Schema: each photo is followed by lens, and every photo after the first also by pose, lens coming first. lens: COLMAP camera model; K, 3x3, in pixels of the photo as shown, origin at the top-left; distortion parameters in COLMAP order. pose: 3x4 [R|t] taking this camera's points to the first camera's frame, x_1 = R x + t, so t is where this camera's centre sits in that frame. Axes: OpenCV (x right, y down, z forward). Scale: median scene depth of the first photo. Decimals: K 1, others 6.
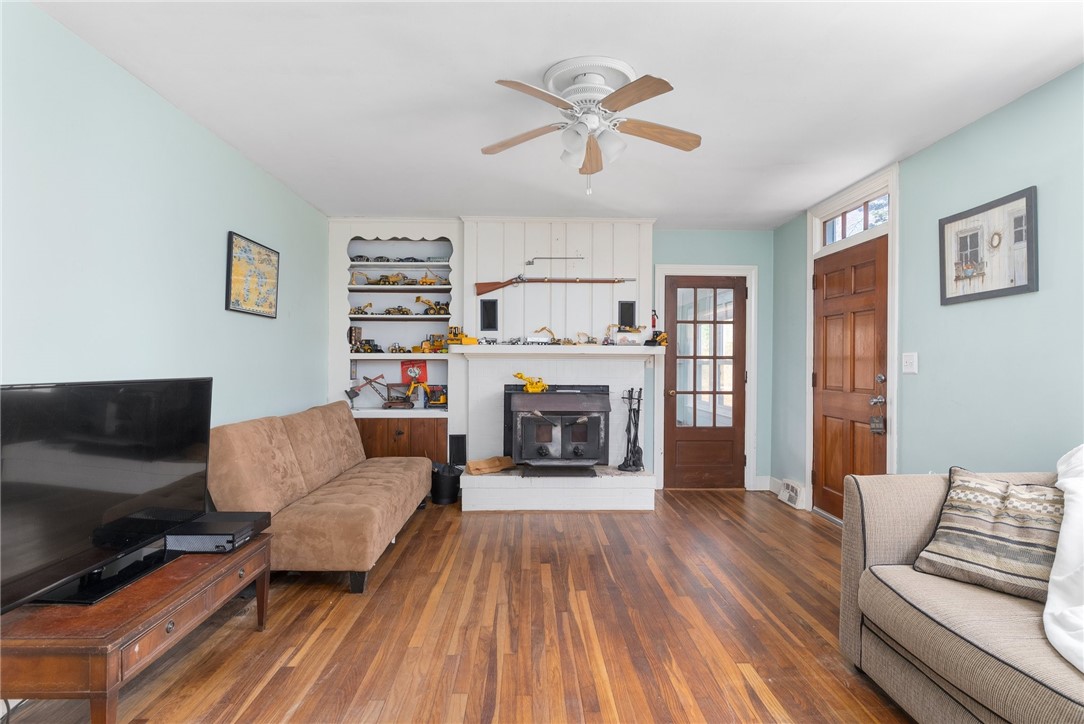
lens RADIAL K [[570.5, 0, 542.0], [0, 570.5, 362.0], [0, 0, 1]] dist [-0.000548, 0.000335]
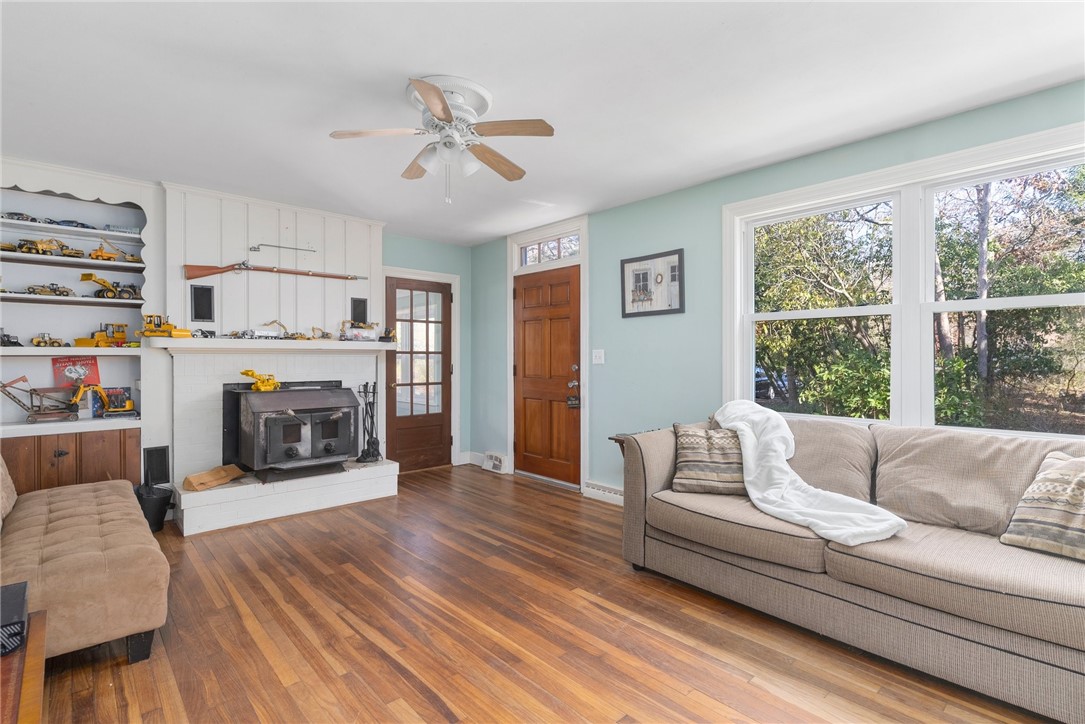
lens RADIAL K [[523.7, 0, 543.4], [0, 523.7, 356.5], [0, 0, 1]] dist [0.000240, 0.000359]
pose [[0.756589, -0.004646, 0.653874, -0.239782], [0.004309, 0.999988, 0.002120, -0.002062], [-0.653877, 0.001214, 0.756600, 0.072274]]
